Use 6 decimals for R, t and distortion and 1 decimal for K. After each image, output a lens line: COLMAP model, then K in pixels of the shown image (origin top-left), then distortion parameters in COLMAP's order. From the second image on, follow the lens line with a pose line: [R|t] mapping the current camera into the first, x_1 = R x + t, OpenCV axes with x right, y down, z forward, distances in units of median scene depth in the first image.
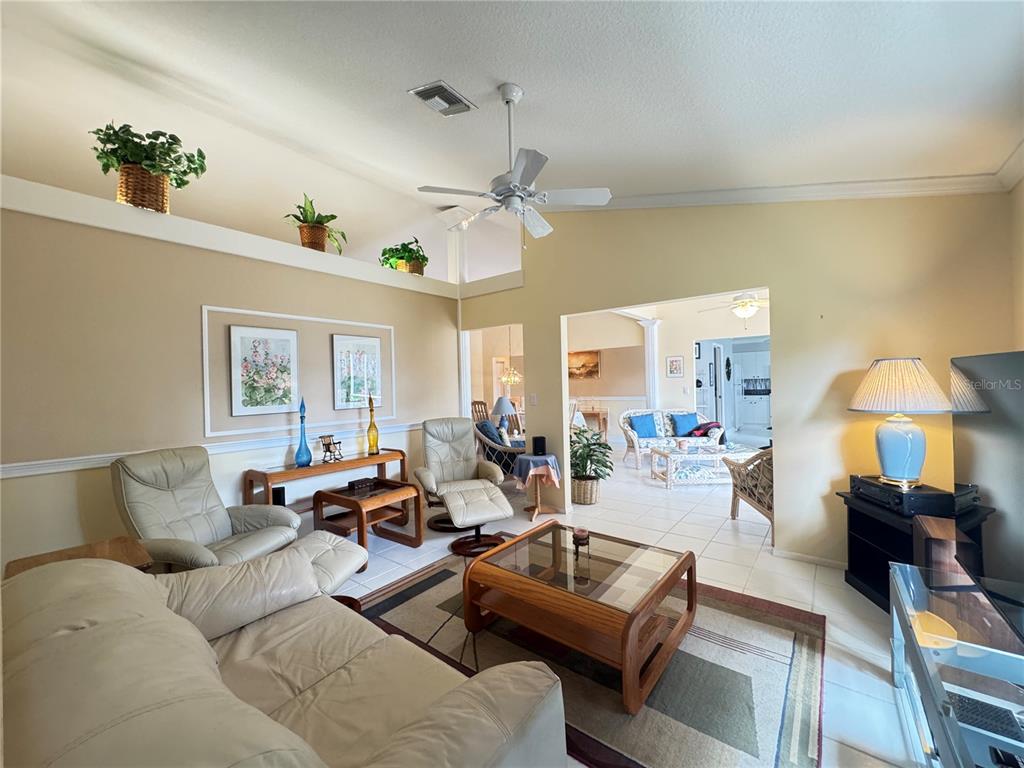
lens RADIAL K [[408.7, 0, 515.3], [0, 408.7, 384.4], [0, 0, 1]] dist [0.002628, -0.000757]
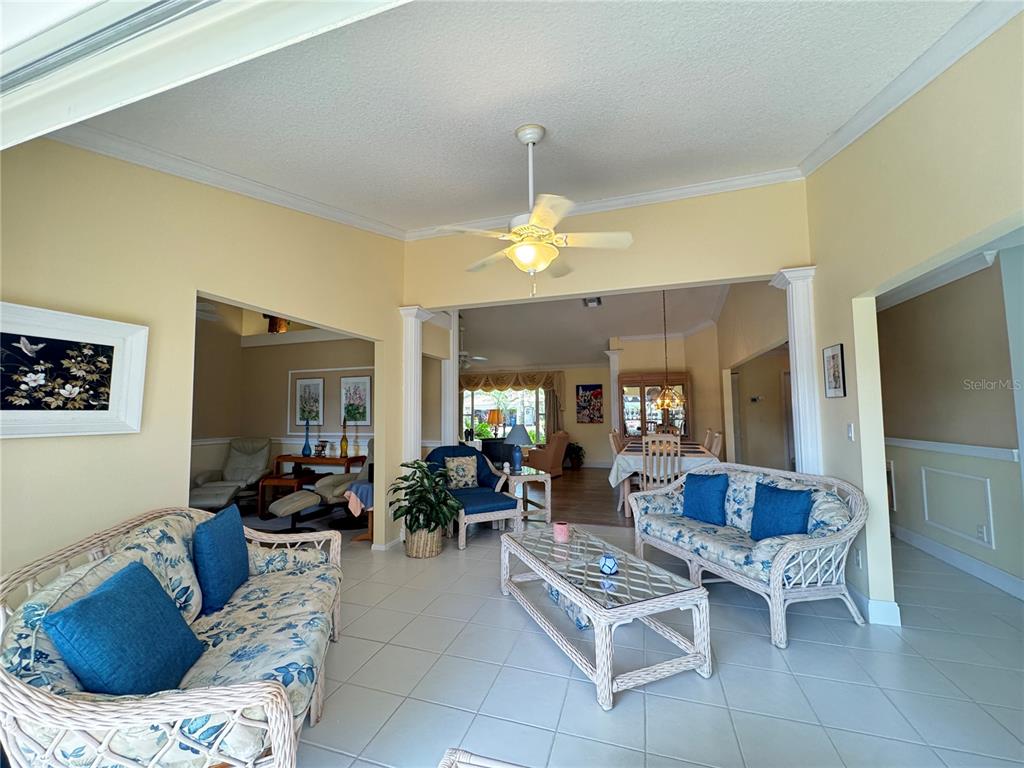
lens RADIAL K [[408.7, 0, 510.6], [0, 408.7, 384.8], [0, 0, 1]] dist [0.002628, -0.000757]
pose [[0.346469, -0.039260, -0.937240, 1.379673], [0.002597, 0.999160, -0.040893, -0.030463], [0.938058, 0.011734, 0.346280, 1.171826]]
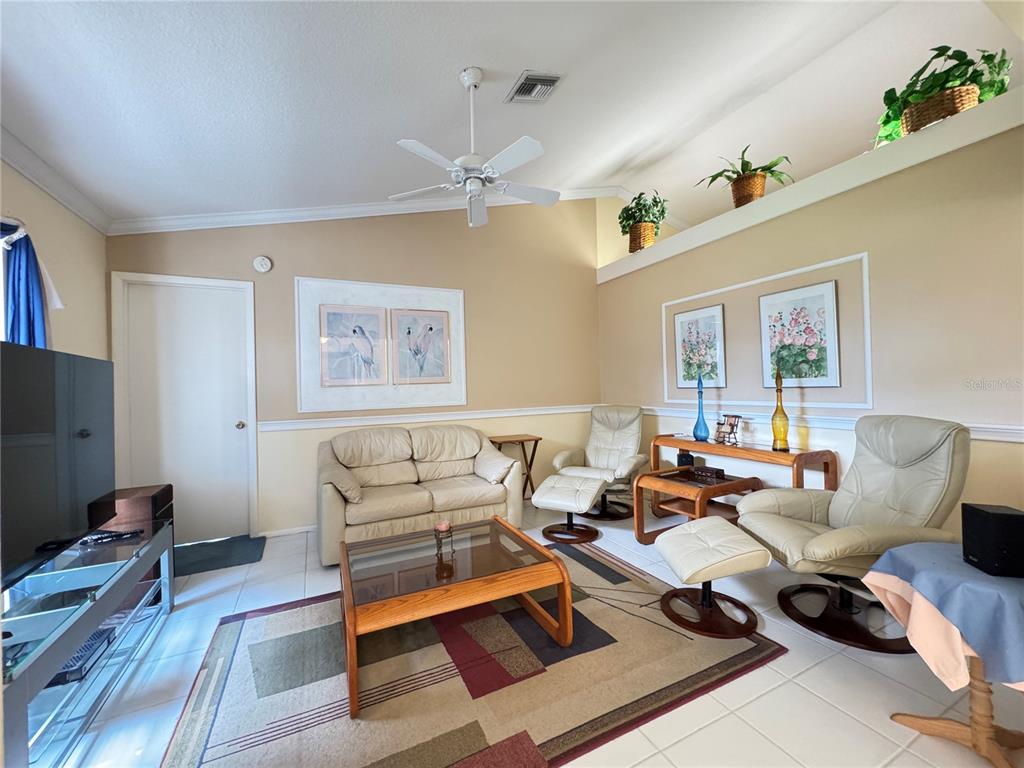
lens RADIAL K [[408.7, 0, 510.5], [0, 408.7, 383.8], [0, 0, 1]] dist [0.002628, -0.000757]
pose [[-0.437928, 0.033565, -0.898383, 0.580791], [0.039954, 0.999042, 0.017849, 0.021102], [0.898122, -0.028077, -0.438850, 0.993711]]
